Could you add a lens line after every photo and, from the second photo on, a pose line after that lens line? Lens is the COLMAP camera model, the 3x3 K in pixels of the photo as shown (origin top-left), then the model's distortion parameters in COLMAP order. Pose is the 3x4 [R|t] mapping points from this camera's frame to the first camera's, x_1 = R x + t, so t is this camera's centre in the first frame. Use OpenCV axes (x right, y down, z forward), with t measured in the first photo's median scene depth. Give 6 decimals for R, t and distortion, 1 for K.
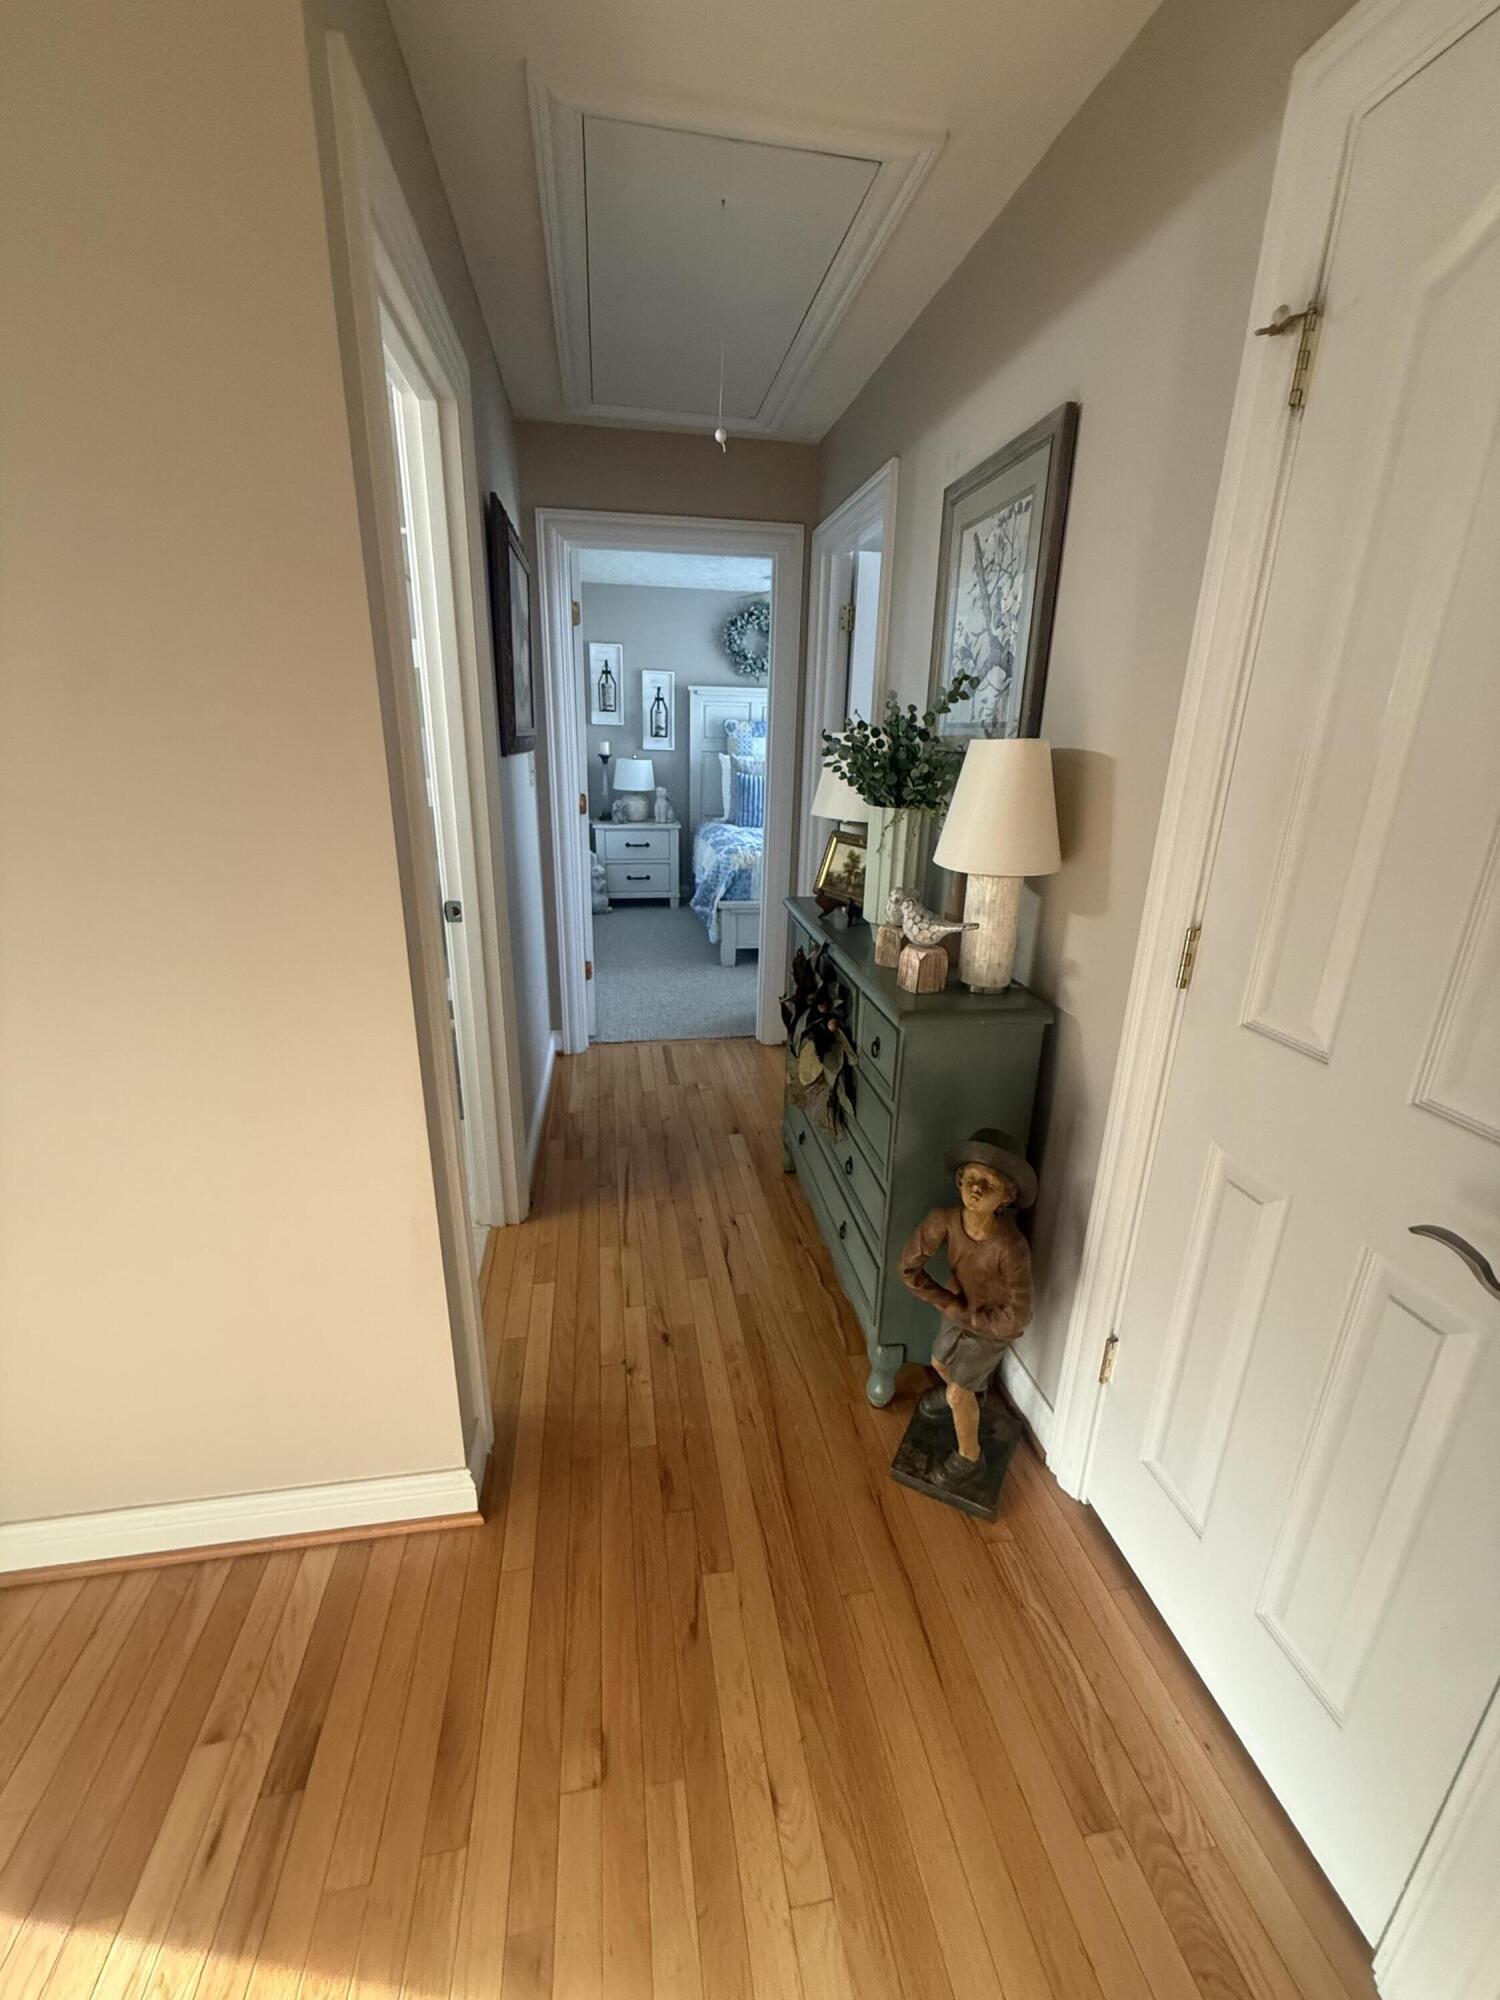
lens RADIAL K [[797.9, 0, 751.5], [0, 797.9, 997.6], [0, 0, 1]] dist [-0.002835, 0.000674]
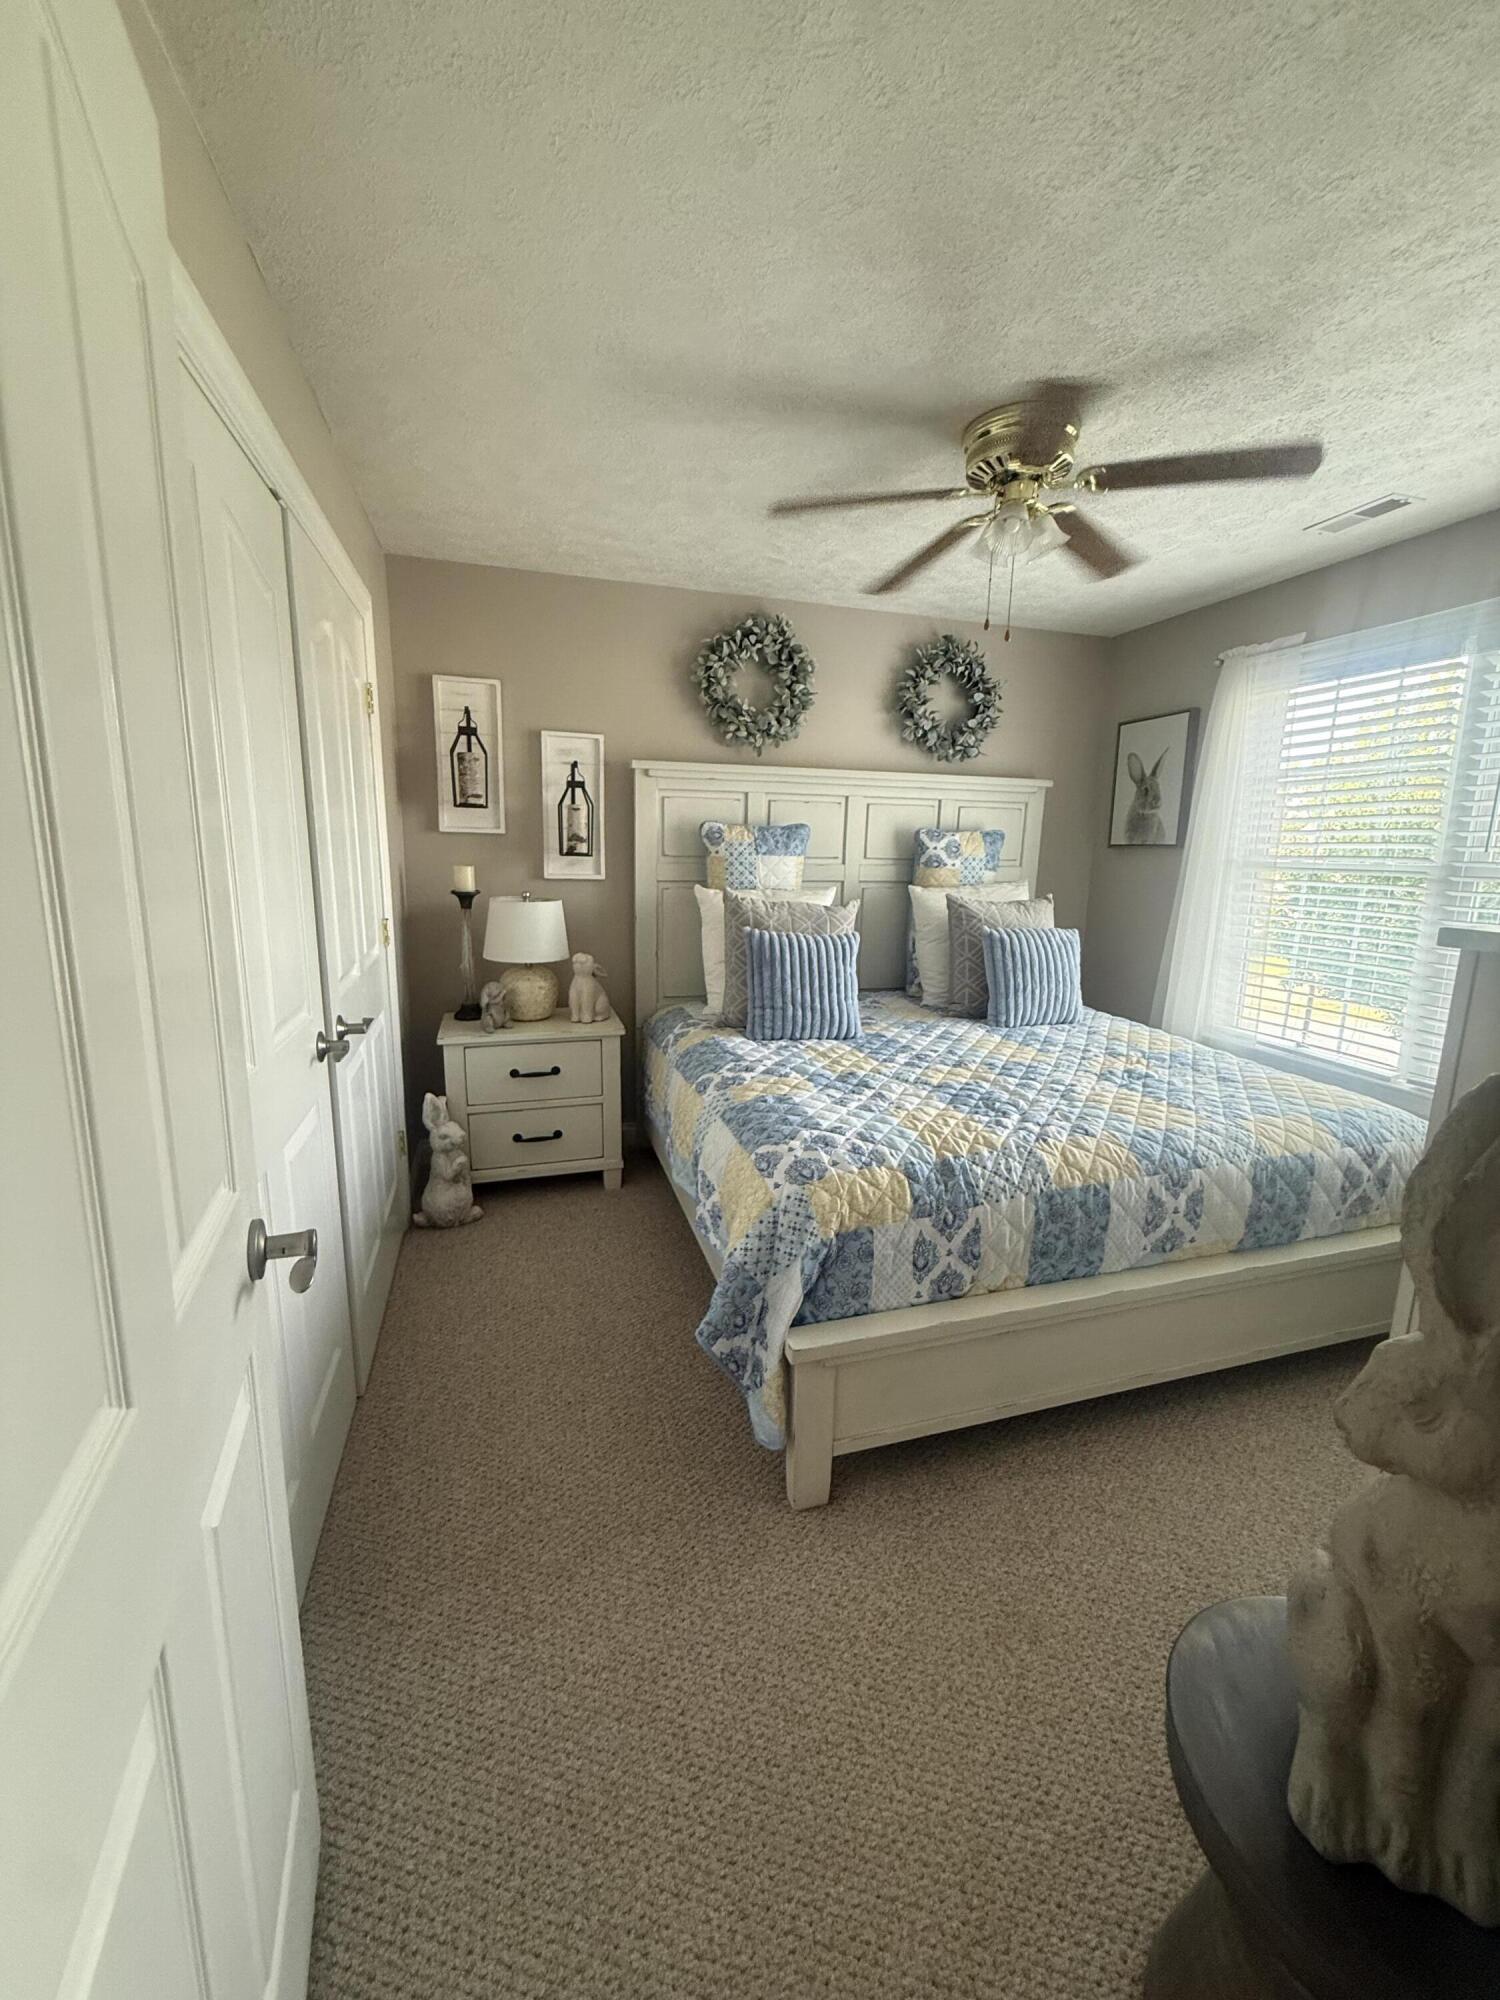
lens RADIAL K [[797.9, 0, 749.3], [0, 797.9, 994.1], [0, 0, 1]] dist [-0.002835, 0.000674]
pose [[0.991891, -0.028296, 0.123899, -0.072022], [0.044383, 0.990641, -0.129073, -0.168910], [-0.119087, 0.133525, 0.983864, 0.499029]]
